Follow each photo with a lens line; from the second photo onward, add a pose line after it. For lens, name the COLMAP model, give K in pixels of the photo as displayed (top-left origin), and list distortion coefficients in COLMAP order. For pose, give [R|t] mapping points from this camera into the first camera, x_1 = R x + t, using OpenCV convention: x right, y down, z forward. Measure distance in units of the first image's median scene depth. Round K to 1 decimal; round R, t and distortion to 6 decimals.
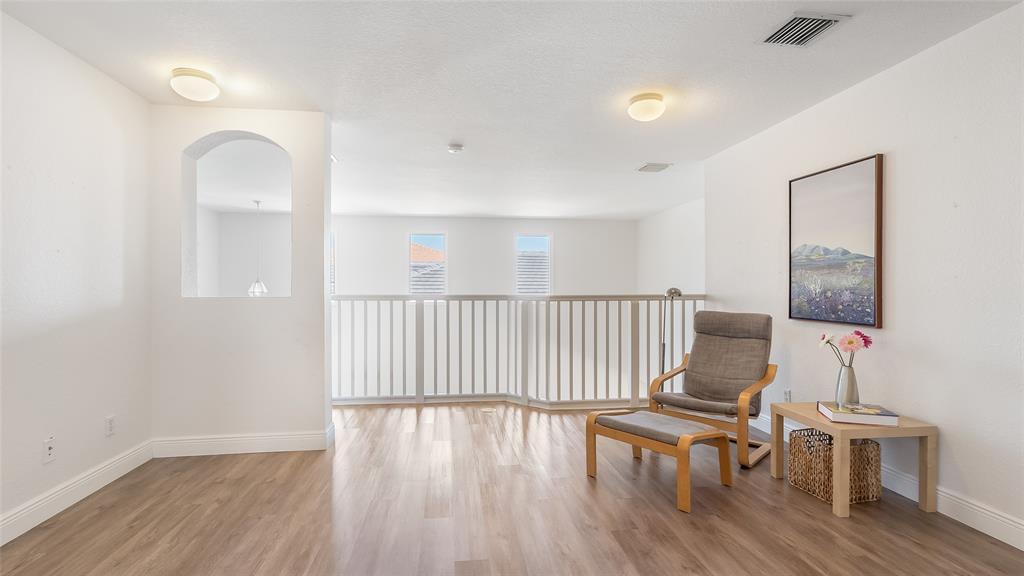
lens RADIAL K [[479.4, 0, 512.6], [0, 479.4, 288.8], [0, 0, 1]] dist [-0.005338, 0.000778]
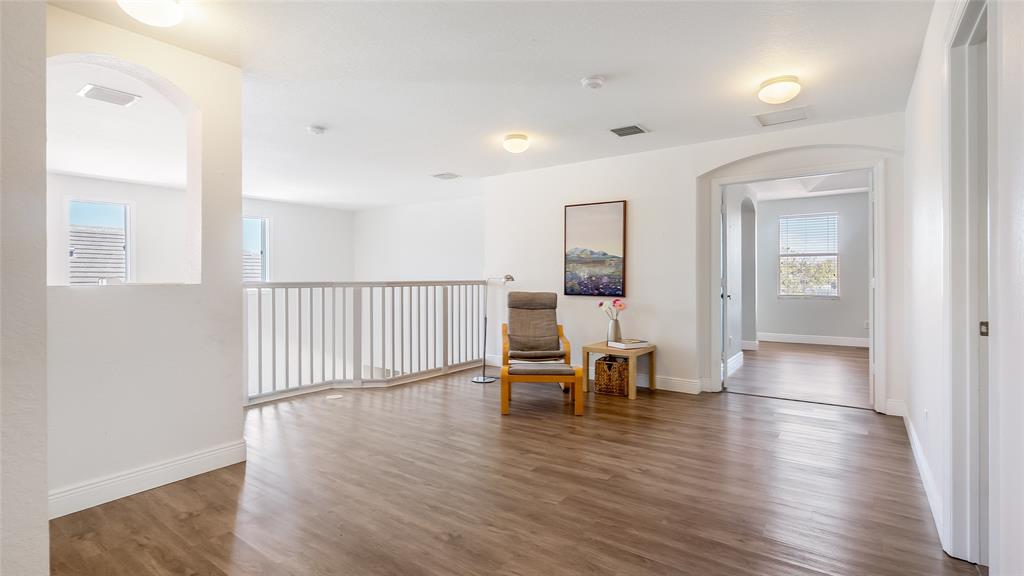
lens RADIAL K [[479.4, 0, 520.1], [0, 479.4, 282.1], [0, 0, 1]] dist [-0.005338, 0.000778]
pose [[0.685878, -0.010580, 0.727639, -0.684136], [0.000830, 0.999905, 0.013757, -0.000163], [-0.727716, -0.008831, 0.685822, 0.041845]]
